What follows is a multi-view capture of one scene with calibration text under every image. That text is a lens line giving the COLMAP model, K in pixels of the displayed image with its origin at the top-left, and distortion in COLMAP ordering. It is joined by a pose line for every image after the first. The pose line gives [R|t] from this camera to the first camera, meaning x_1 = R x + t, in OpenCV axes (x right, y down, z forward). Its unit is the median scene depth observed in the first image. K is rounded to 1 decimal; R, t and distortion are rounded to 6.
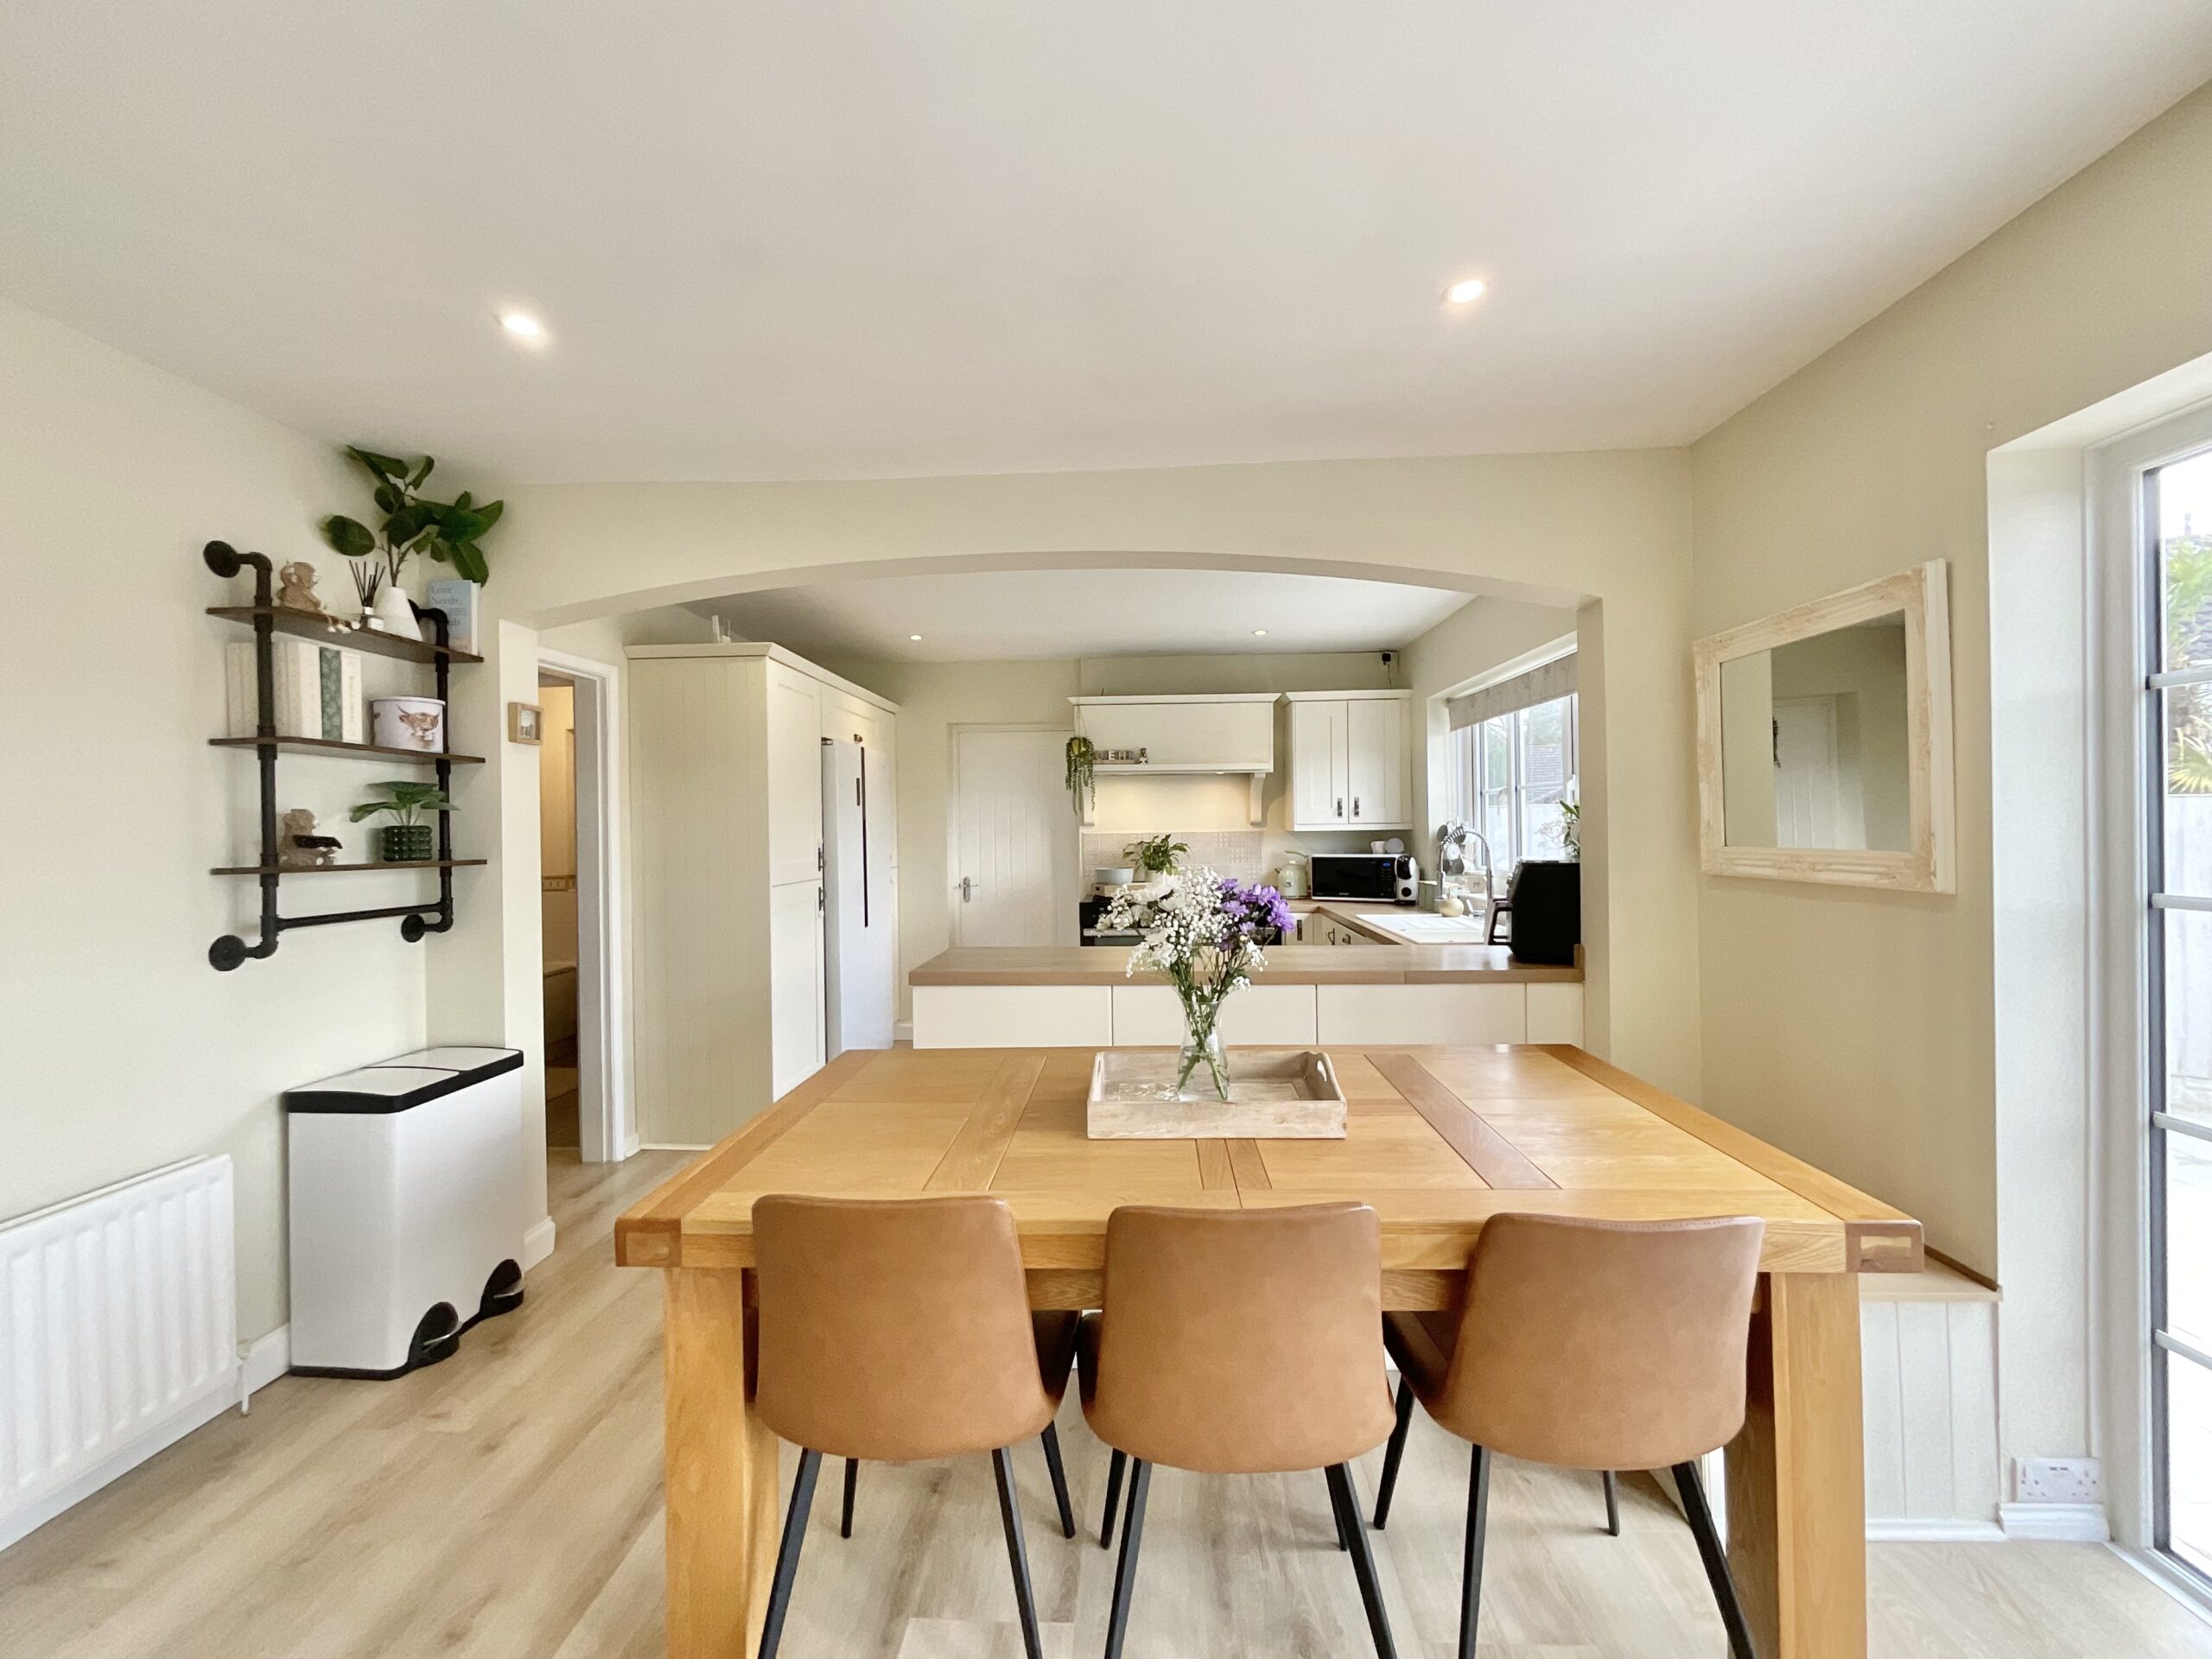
lens RADIAL K [[903.8, 0, 1101.2], [0, 903.8, 832.1], [0, 0, 1]] dist [0.001800, -0.000560]
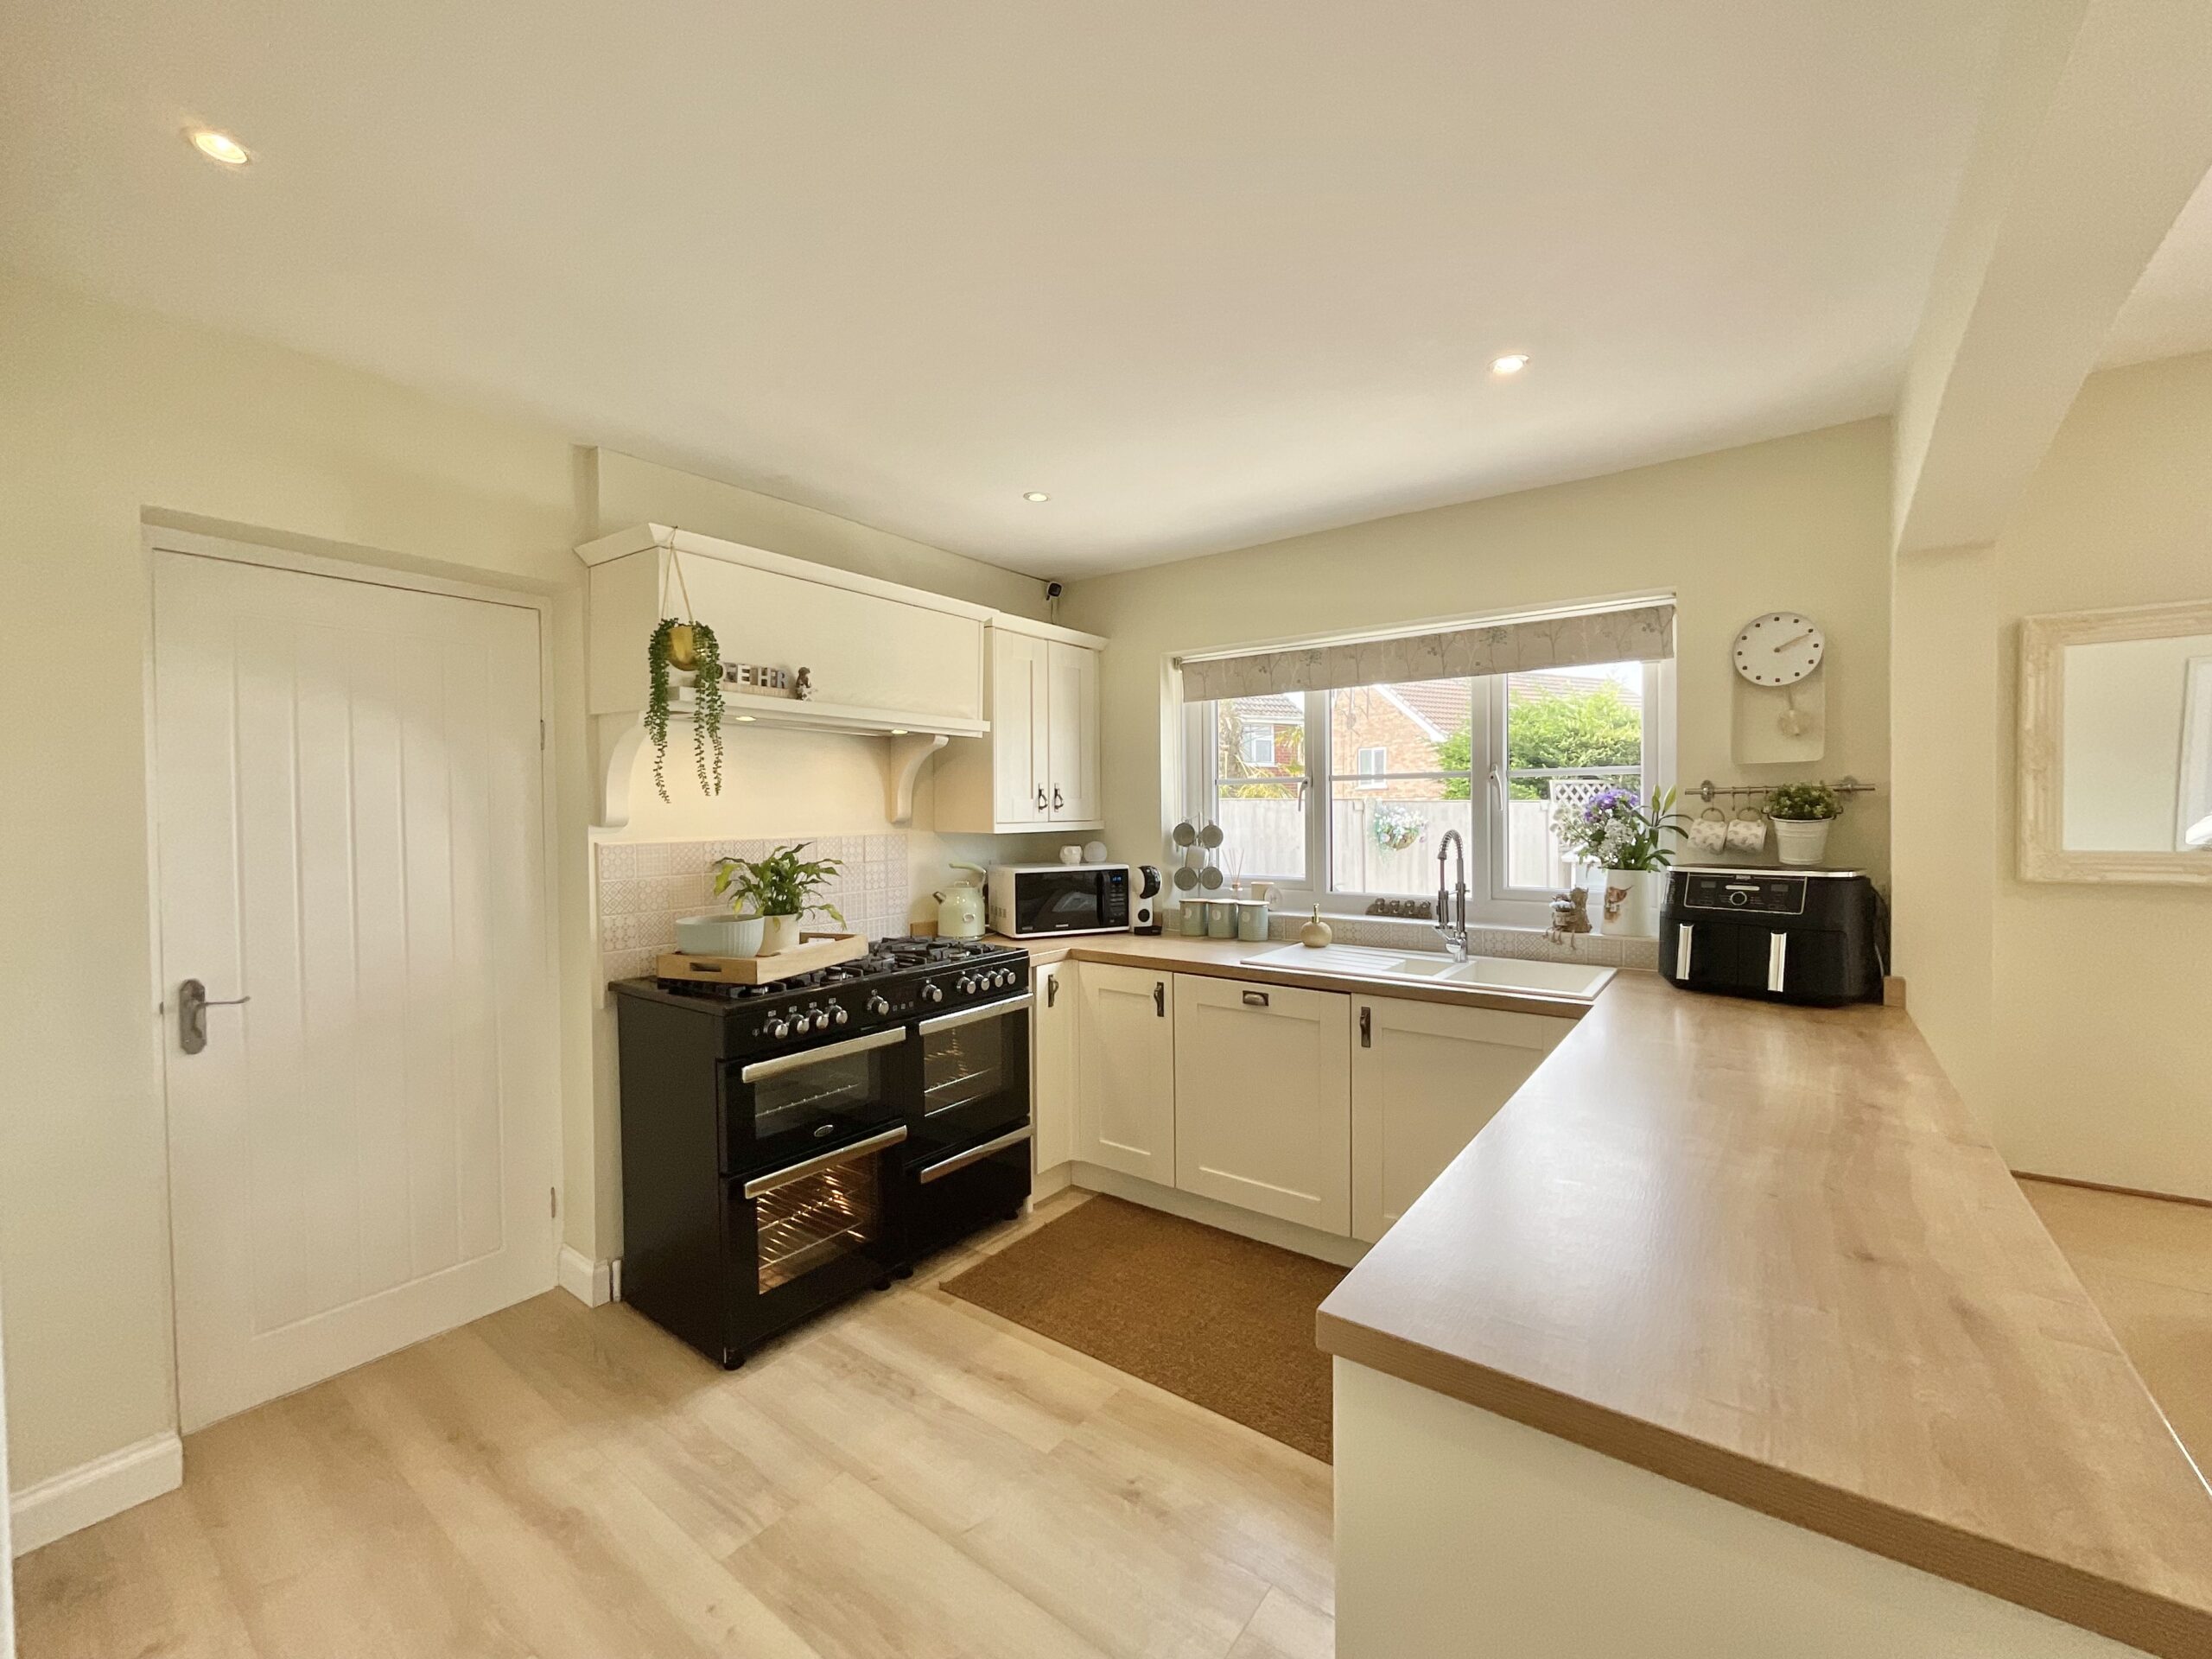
lens RADIAL K [[903.8, 0, 1109.9], [0, 903.8, 829.7], [0, 0, 1]] dist [0.001800, -0.000560]
pose [[0.549793, -0.010433, 0.835236, -0.273423], [0.007772, 0.999943, 0.007375, -0.007943], [-0.835265, 0.002437, 0.549842, 0.593083]]
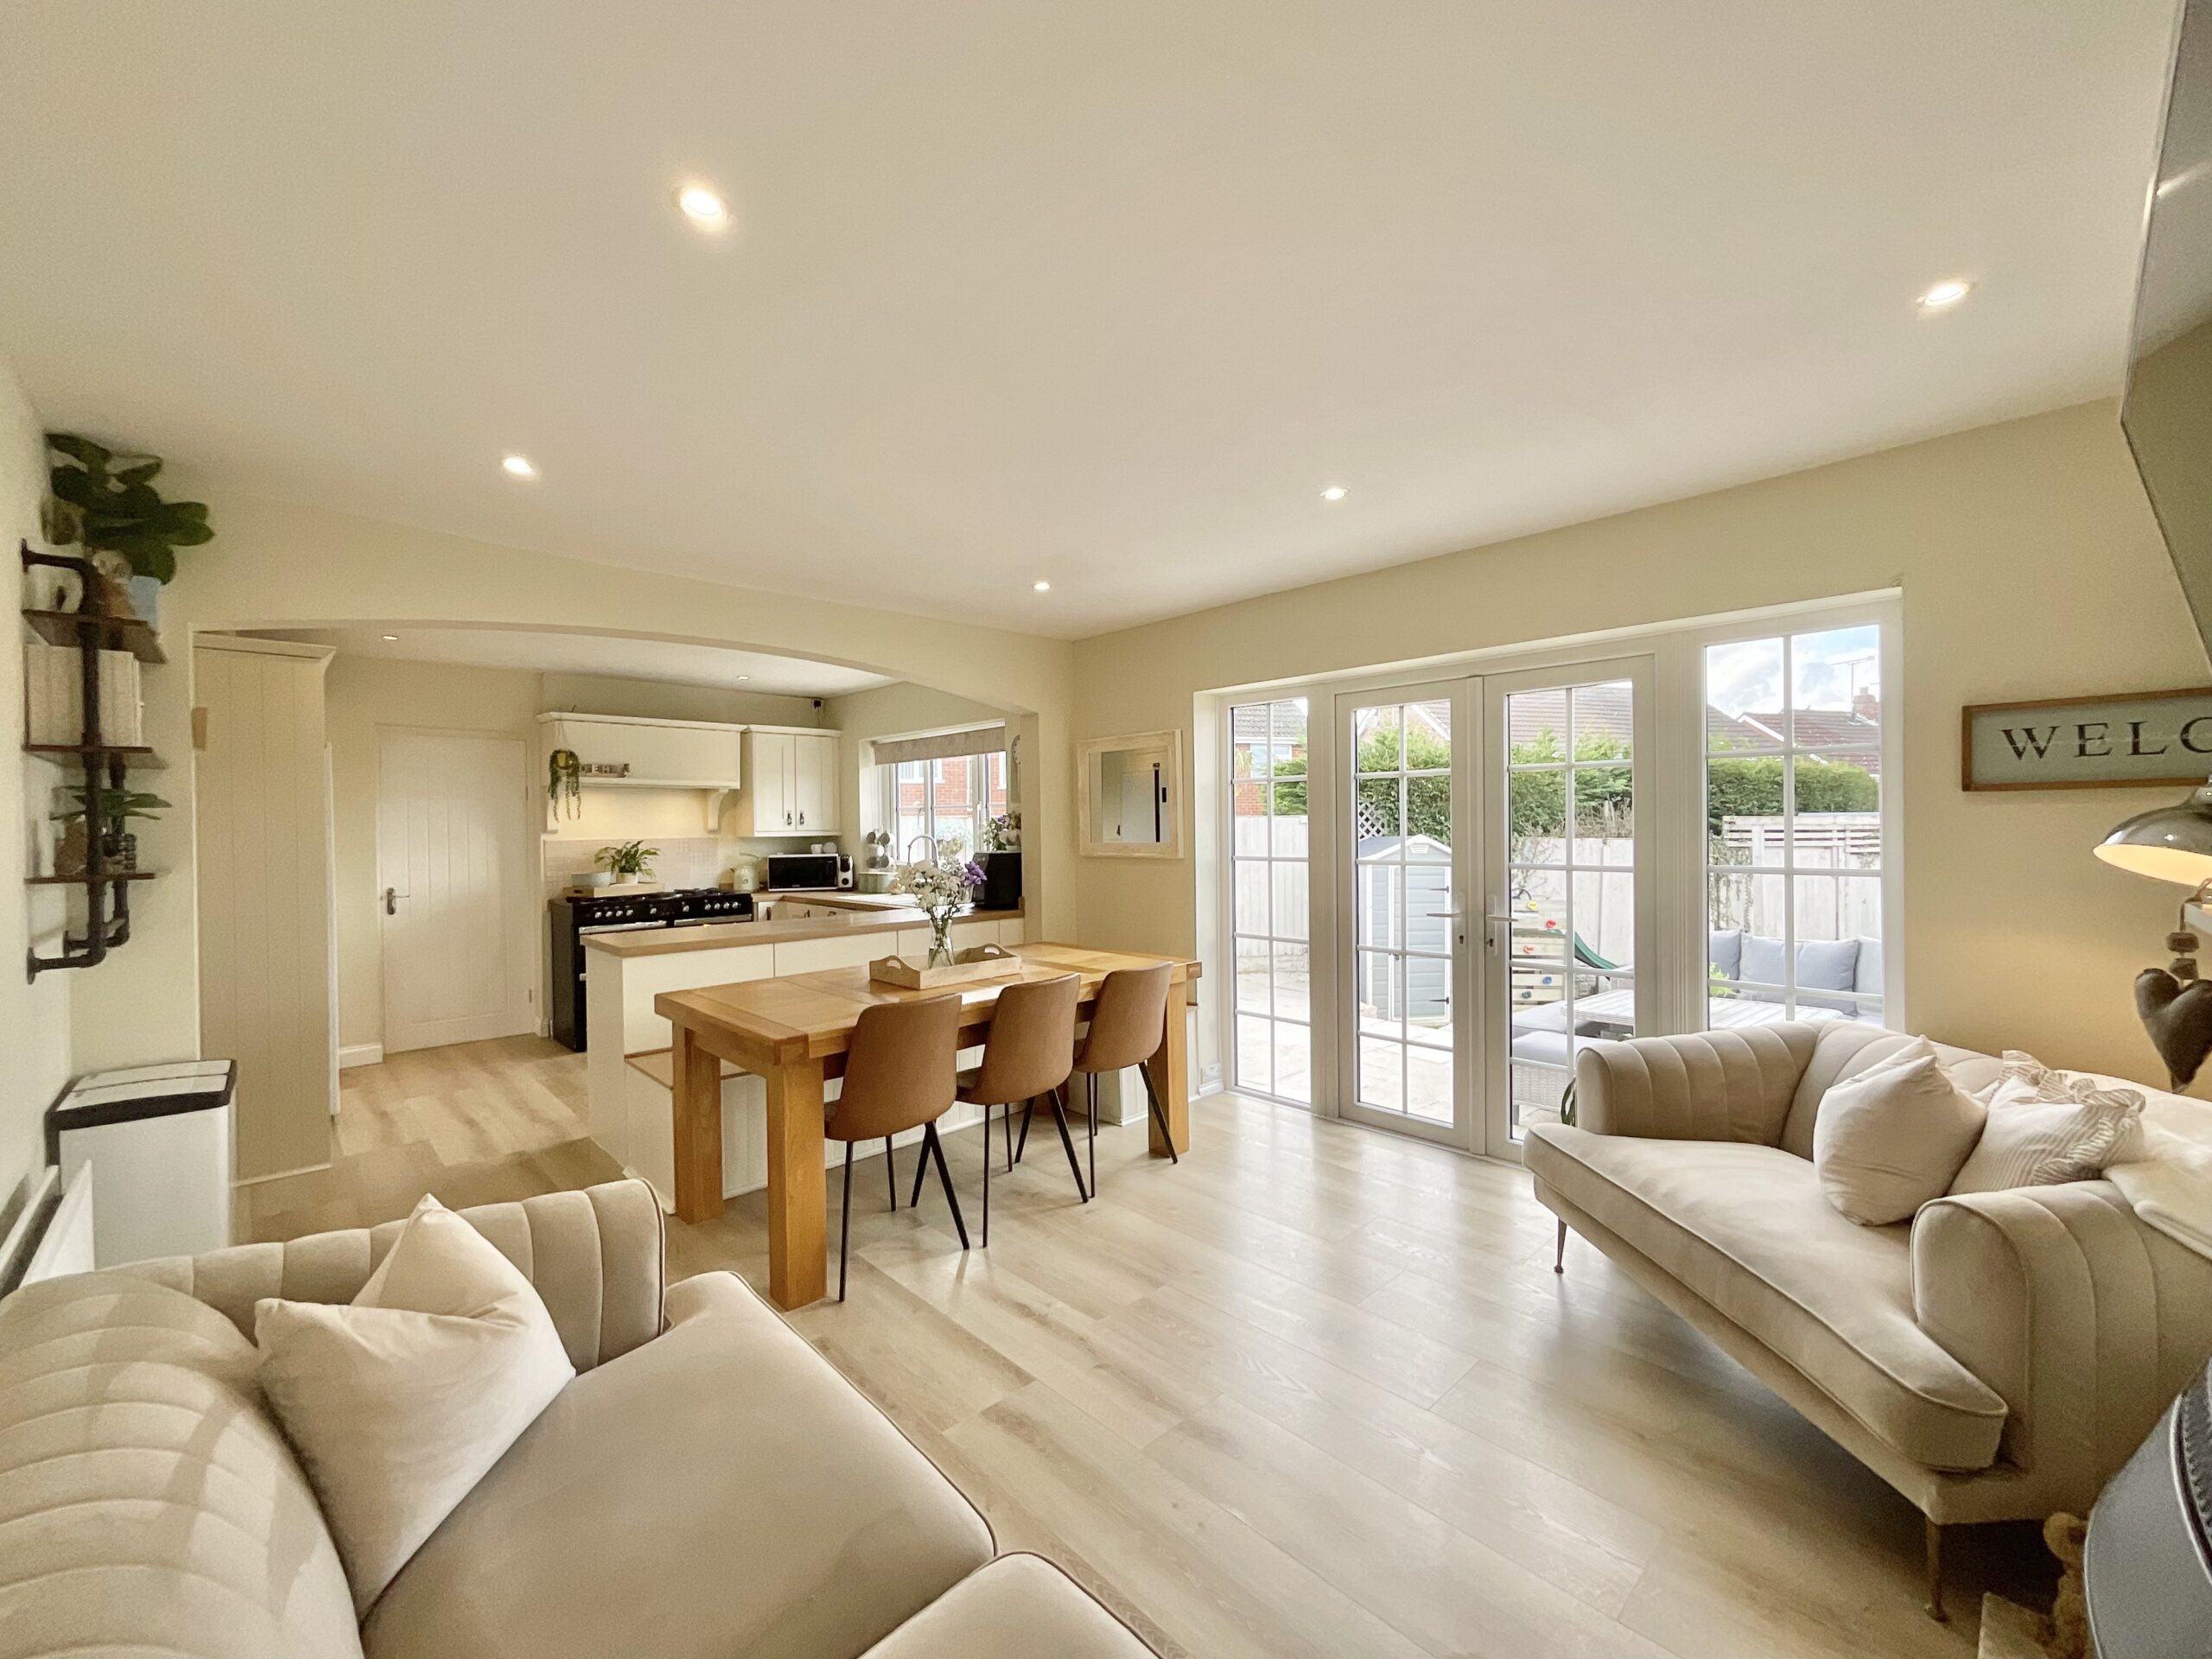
lens RADIAL K [[903.8, 0, 1104.3], [0, 903.8, 828.5], [0, 0, 1]] dist [0.001800, -0.000560]
pose [[0.685131, 0.000986, 0.728419, -0.366162], [0.007333, 0.999939, -0.008251, 0.001134], [-0.728383, 0.010994, 0.685082, -0.202501]]
